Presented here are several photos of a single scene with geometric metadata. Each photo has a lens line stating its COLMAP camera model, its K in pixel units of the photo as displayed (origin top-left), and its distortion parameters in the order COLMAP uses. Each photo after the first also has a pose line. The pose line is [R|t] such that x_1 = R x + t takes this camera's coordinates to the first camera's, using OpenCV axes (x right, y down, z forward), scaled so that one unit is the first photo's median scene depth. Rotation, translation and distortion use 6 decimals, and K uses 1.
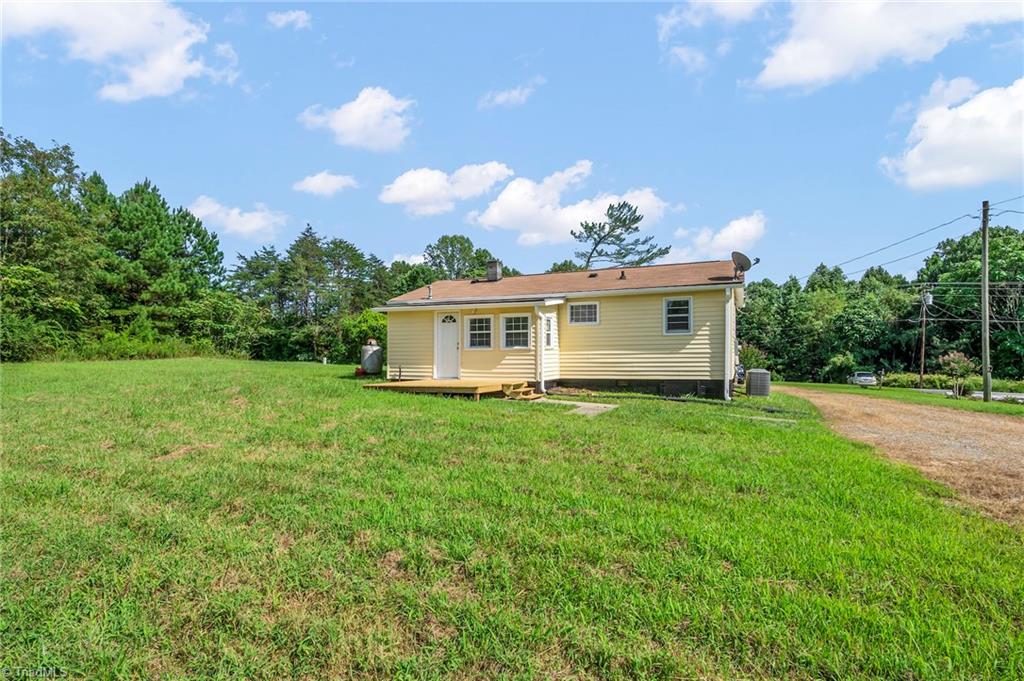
lens RADIAL K [[513.0, 0, 512.3], [0, 513.0, 353.8], [0, 0, 1]] dist [-0.001528, -0.000447]
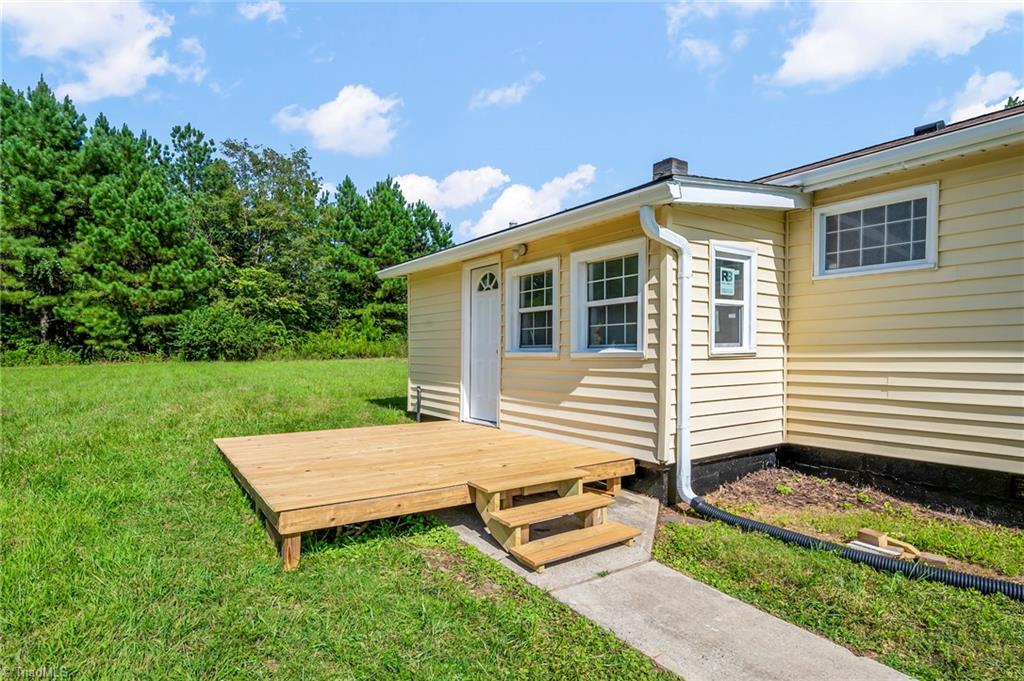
lens RADIAL K [[547.5, 0, 507.2], [0, 547.5, 361.4], [0, 0, 1]] dist [0.000987, 0.000439]
pose [[0.851042, 0.013636, -0.524921, 0.130511], [-0.004279, 0.999810, 0.019035, -0.011088], [0.525080, -0.013953, 0.850938, 0.636267]]
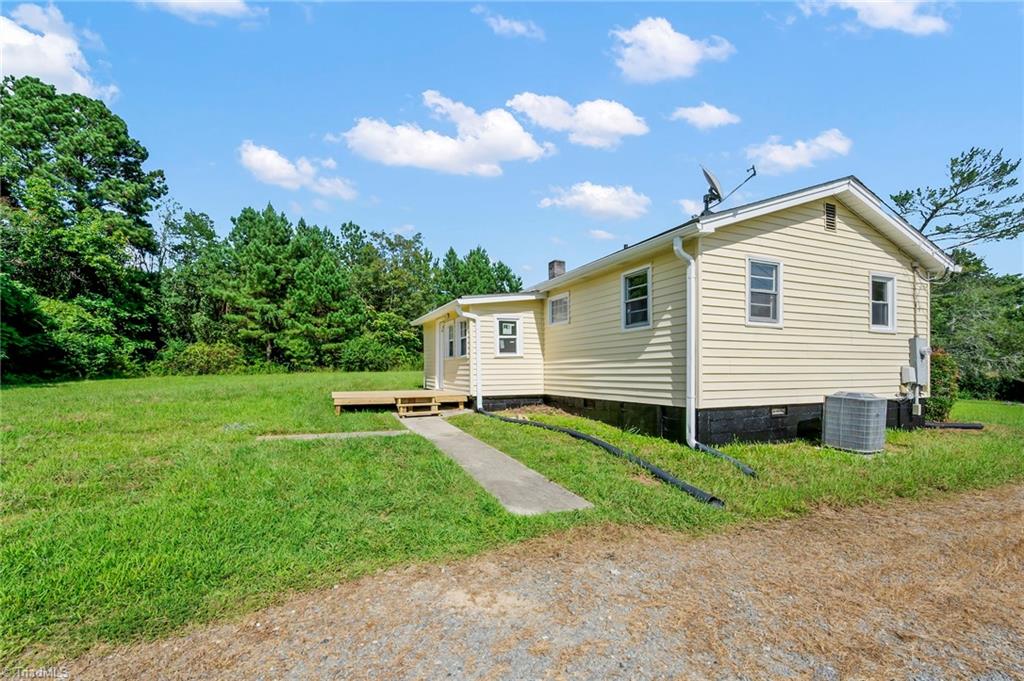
lens RADIAL K [[436.4, 0, 512.0], [0, 436.4, 367.6], [0, 0, 1]] dist [0.000681, 0.000083]
pose [[0.737075, 0.000254, -0.675810, 0.542358], [-0.000858, 0.999999, -0.000560, 0.007710], [0.675810, 0.000993, 0.737075, 0.488068]]
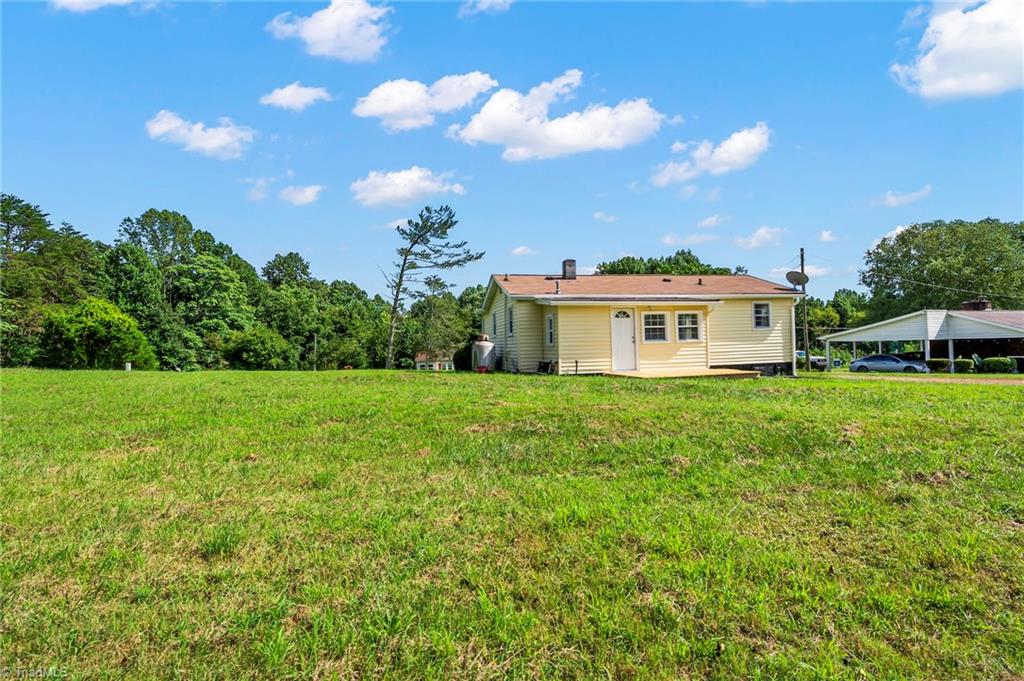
lens RADIAL K [[503.9, 0, 512.0], [0, 503.9, 340.5], [0, 0, 1]] dist [-0.001417, -0.000293]
pose [[0.815577, -0.010740, 0.578549, -0.931311], [0.023773, 0.999605, -0.014957, -0.003693], [-0.578161, 0.025953, 0.815510, 0.290536]]
